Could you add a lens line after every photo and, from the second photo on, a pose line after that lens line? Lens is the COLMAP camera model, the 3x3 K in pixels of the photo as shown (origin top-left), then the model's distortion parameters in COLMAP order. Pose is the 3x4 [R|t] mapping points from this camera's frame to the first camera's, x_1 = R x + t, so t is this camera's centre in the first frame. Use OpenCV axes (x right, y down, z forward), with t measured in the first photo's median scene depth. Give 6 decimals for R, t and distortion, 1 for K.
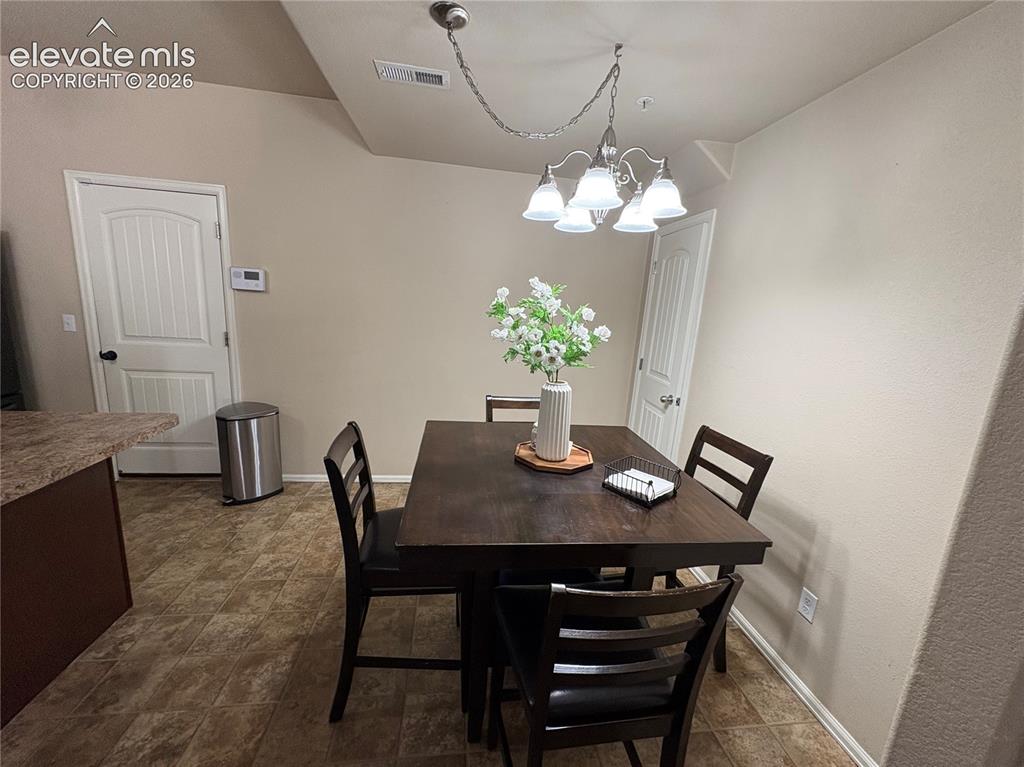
lens RADIAL K [[406.6, 0, 513.5], [0, 406.6, 383.1], [0, 0, 1]] dist [-0.000333, 0.000479]
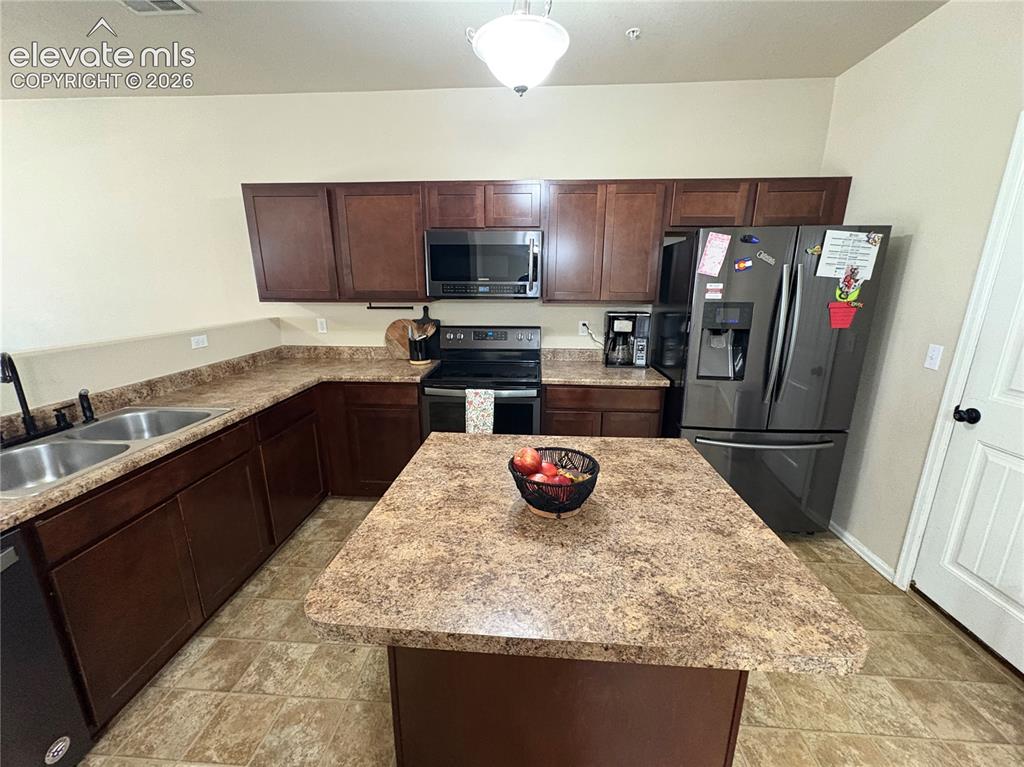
lens RADIAL K [[406.6, 0, 510.6], [0, 406.6, 383.2], [0, 0, 1]] dist [-0.000333, 0.000479]
pose [[-0.200405, 0.174342, -0.964076, -0.334574], [-0.207415, 0.954183, 0.215669, -0.125271], [0.957505, 0.243186, -0.155062, 0.516479]]
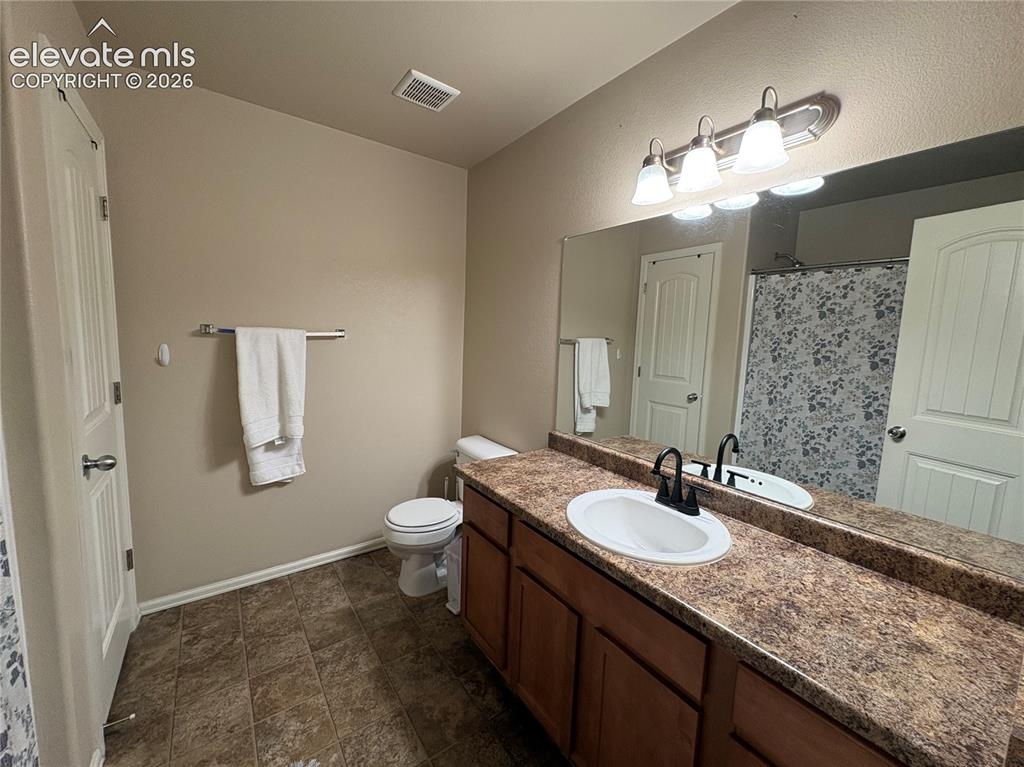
lens RADIAL K [[406.6, 0, 509.9], [0, 406.6, 380.7], [0, 0, 1]] dist [-0.000333, 0.000479]
pose [[0.475491, 0.073257, -0.876665, -0.109530], [-0.190335, 0.981490, -0.021219, -0.028745], [0.858883, 0.176950, 0.480633, 0.078376]]
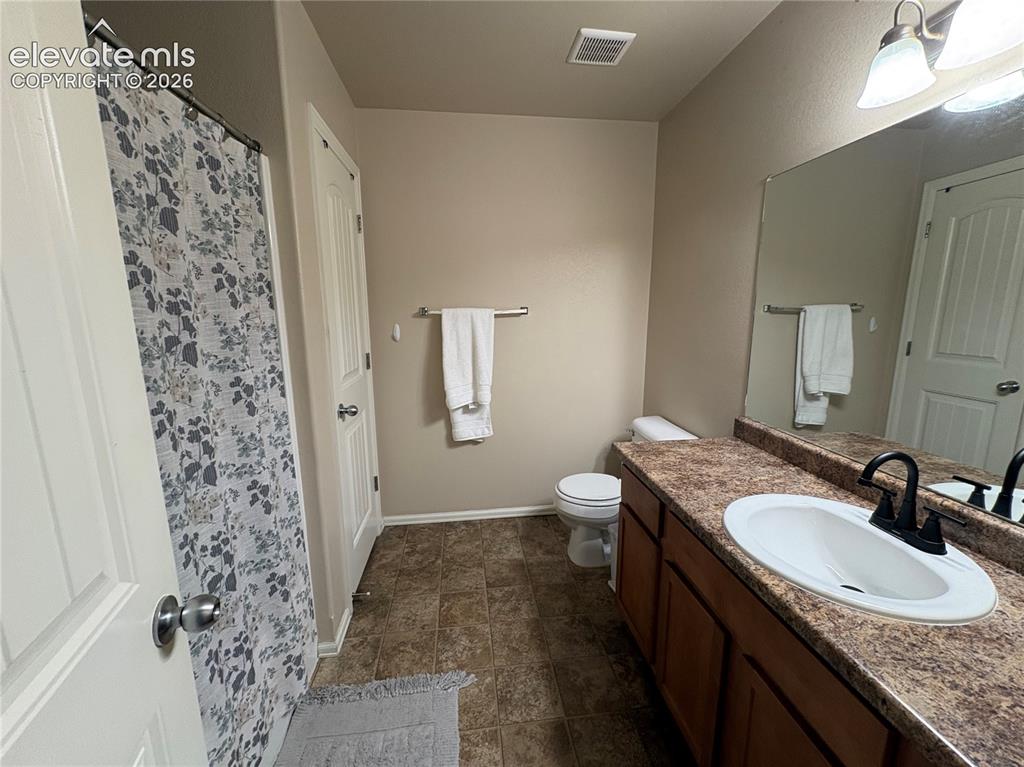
lens RADIAL K [[406.6, 0, 511.5], [0, 406.6, 381.3], [0, 0, 1]] dist [-0.000333, 0.000479]
pose [[-0.013922, 0.132376, -0.991102, -0.099997], [-0.192309, 0.972338, 0.132571, -0.039591], [0.981236, 0.192444, 0.011921, 0.169922]]
